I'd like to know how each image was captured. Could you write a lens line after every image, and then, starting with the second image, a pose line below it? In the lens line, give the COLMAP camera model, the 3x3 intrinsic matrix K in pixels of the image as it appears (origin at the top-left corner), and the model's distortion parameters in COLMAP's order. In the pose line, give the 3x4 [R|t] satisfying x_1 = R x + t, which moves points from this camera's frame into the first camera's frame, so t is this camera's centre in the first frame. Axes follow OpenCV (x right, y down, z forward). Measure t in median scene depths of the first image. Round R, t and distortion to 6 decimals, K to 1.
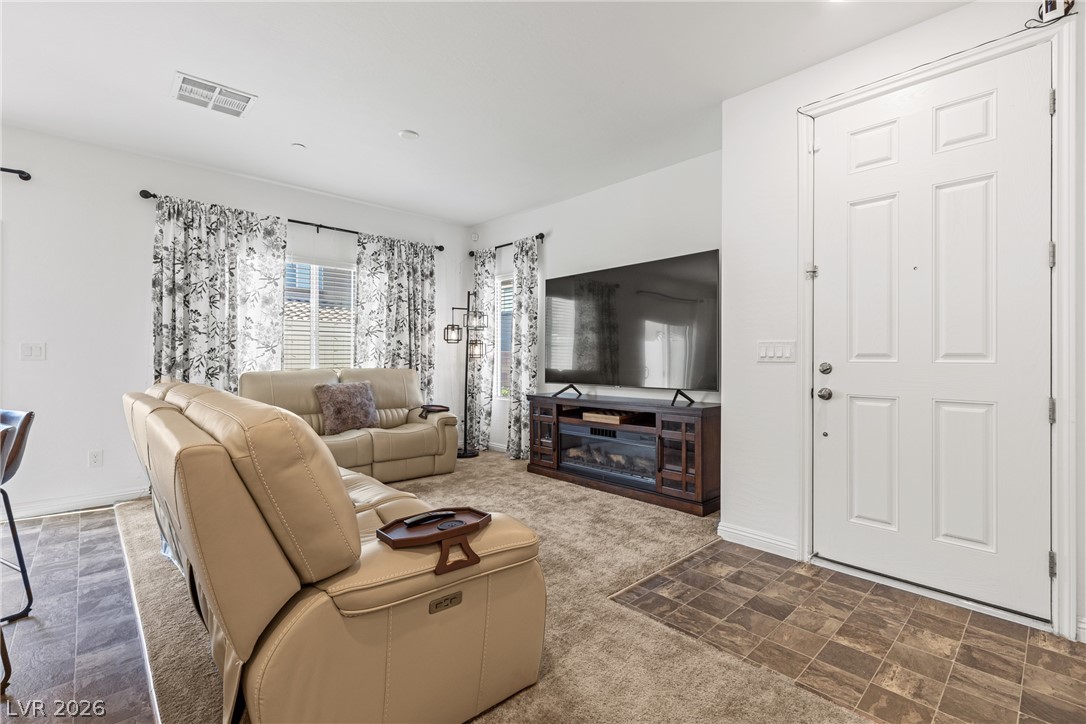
lens RADIAL K [[485.5, 0, 547.2], [0, 485.5, 355.5], [0, 0, 1]] dist [0.003696, -0.000246]
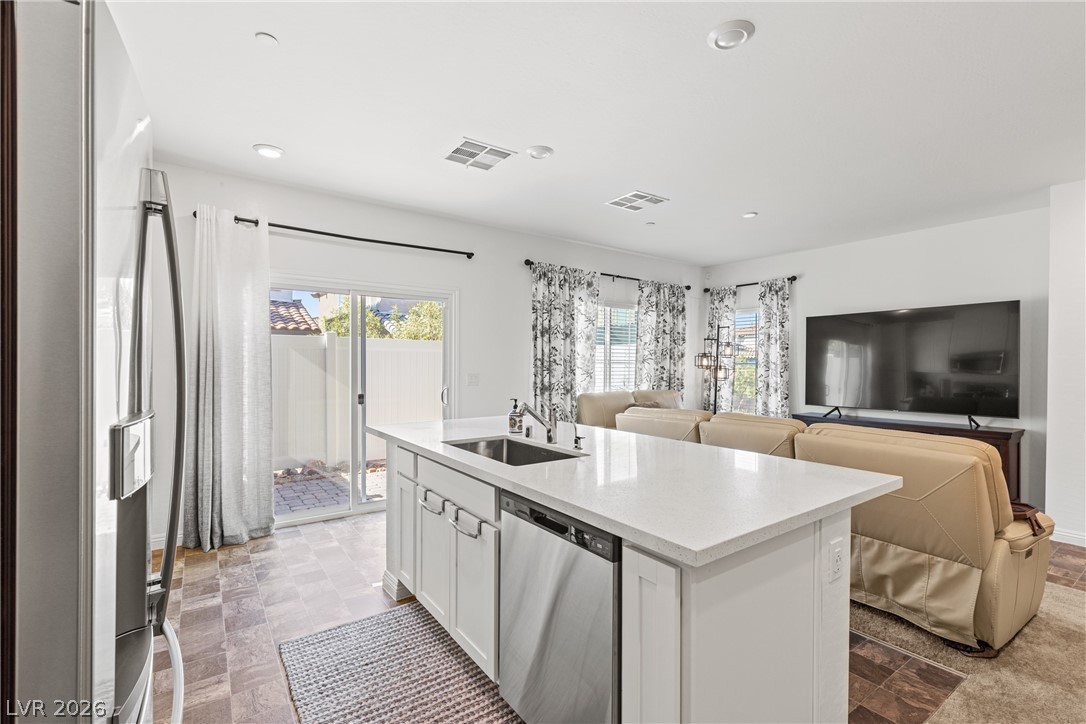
lens RADIAL K [[485.5, 0, 543.3], [0, 485.5, 366.2], [0, 0, 1]] dist [0.003696, -0.000246]
pose [[0.988986, 0.006716, -0.147857, -0.536472], [-0.006000, 0.999968, 0.005288, -0.046031], [0.147888, -0.004343, 0.988995, -0.304795]]
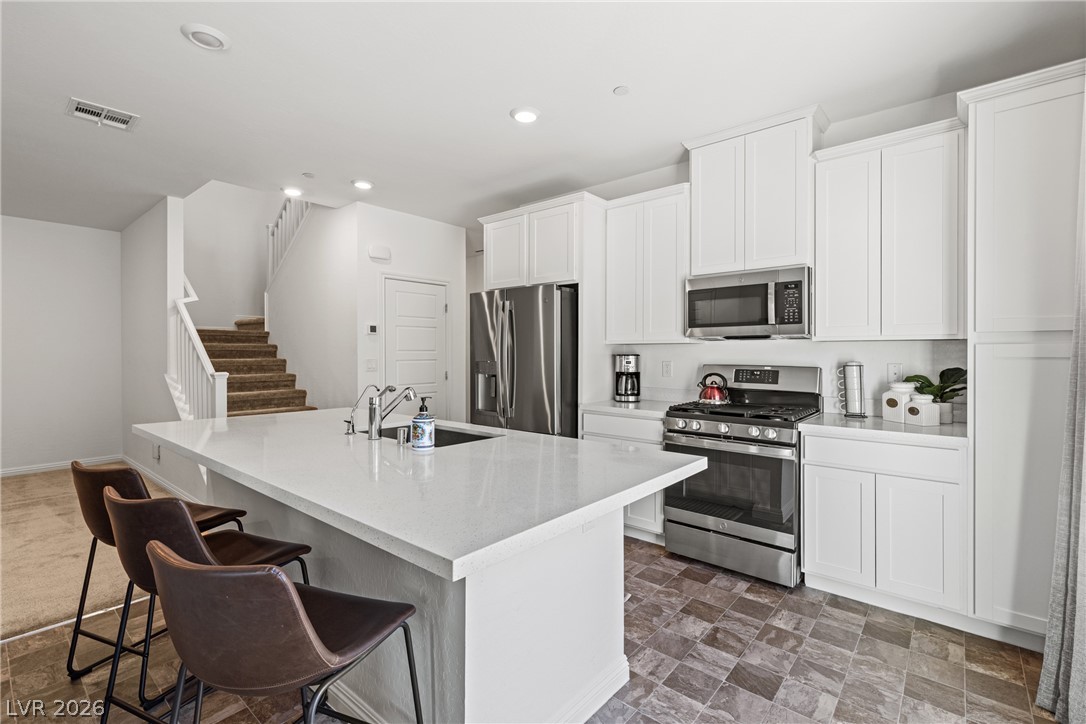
lens RADIAL K [[485.5, 0, 552.7], [0, 485.5, 355.9], [0, 0, 1]] dist [0.003696, -0.000246]
pose [[-0.994479, 0.000924, -0.104928, -0.743025], [0.000495, 0.999991, 0.004114, -0.037935], [0.104931, 0.004039, -0.994471, 0.796896]]
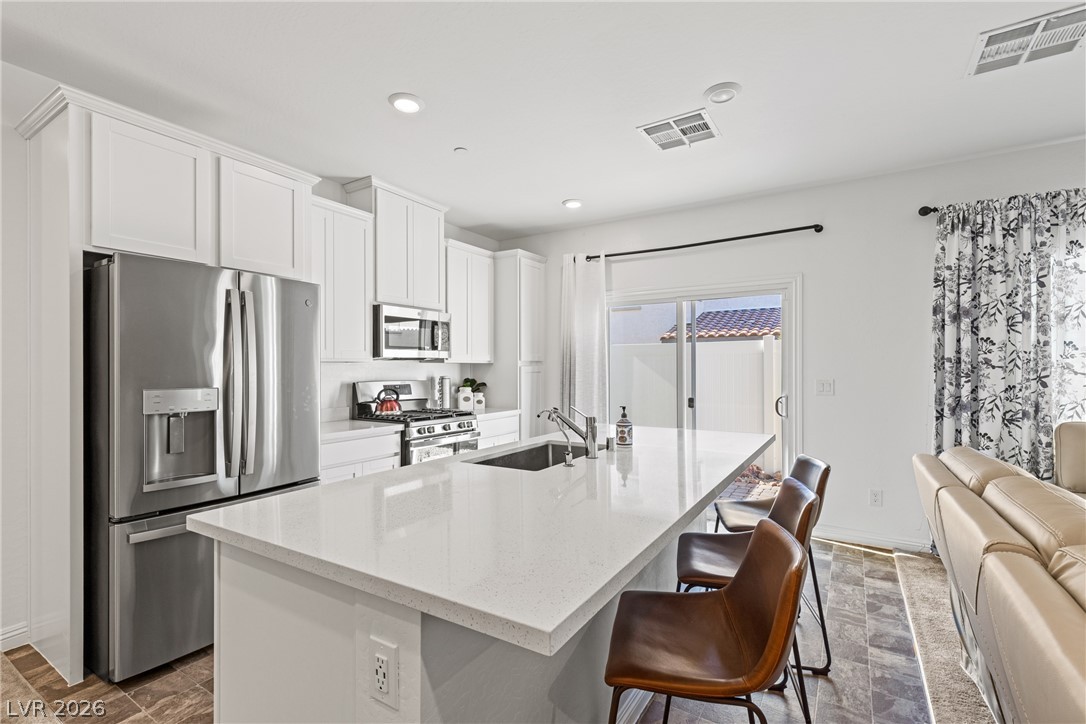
lens RADIAL K [[485.5, 0, 547.4], [0, 485.5, 367.1], [0, 0, 1]] dist [0.003696, -0.000246]
pose [[0.248042, -0.000848, -0.968749, -0.129325], [0.002006, 0.999998, -0.000362, -0.045303], [0.968747, -0.001853, 0.248043, 0.107678]]
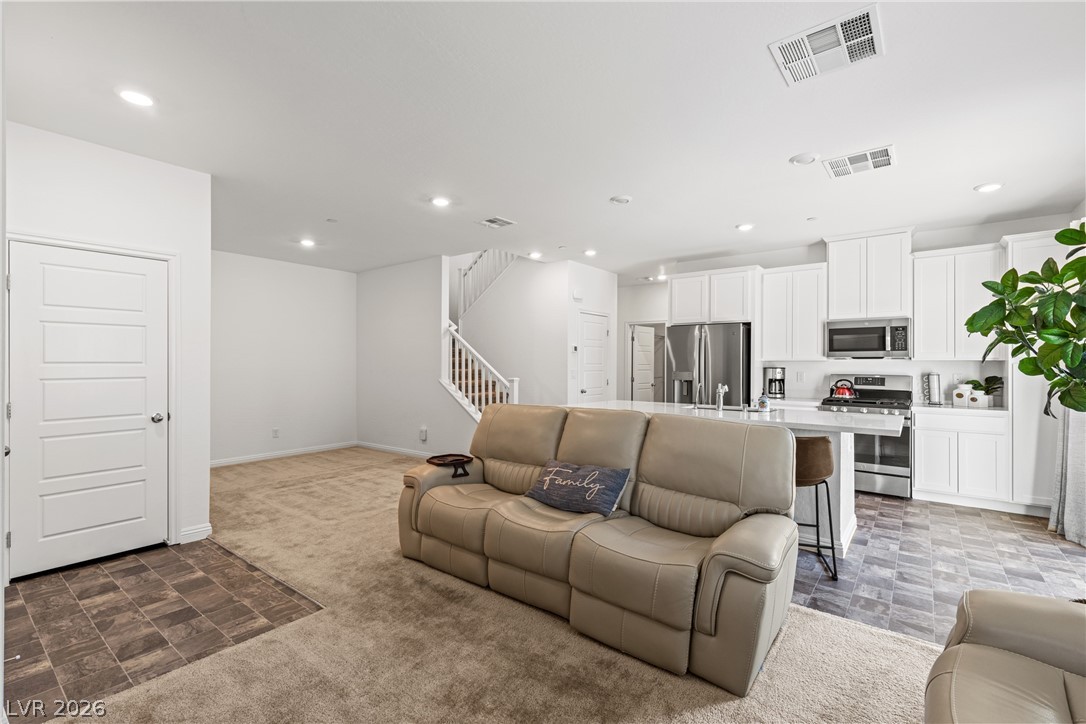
lens RADIAL K [[485.5, 0, 548.8], [0, 485.5, 363.1], [0, 0, 1]] dist [0.003696, -0.000246]
pose [[-0.988749, -0.005109, -0.149496, -0.120620], [-0.004293, 0.999974, -0.005783, -0.038846], [0.149522, -0.005076, -0.988745, 1.199677]]
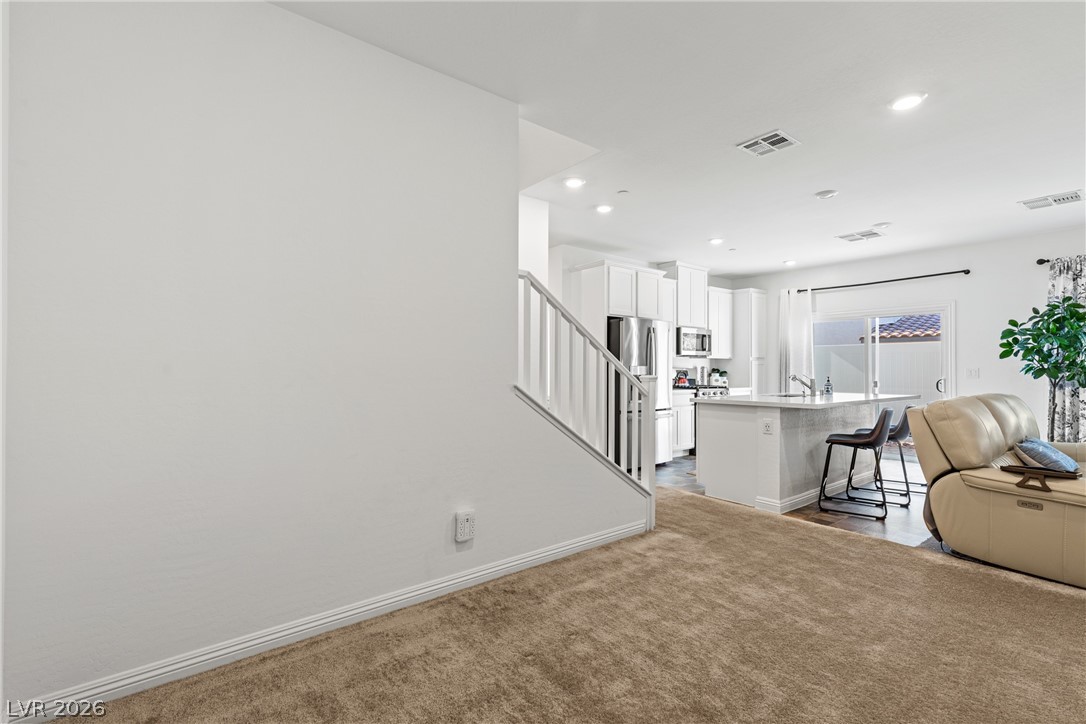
lens RADIAL K [[493.9, 0, 544.1], [0, 493.9, 360.1], [0, 0, 1]] dist [0.005727, -0.002801]
pose [[-0.096314, -0.016347, -0.995217, 0.674323], [-0.003914, 0.999864, -0.016045, -0.017297], [0.995343, 0.002350, -0.096365, -0.267027]]
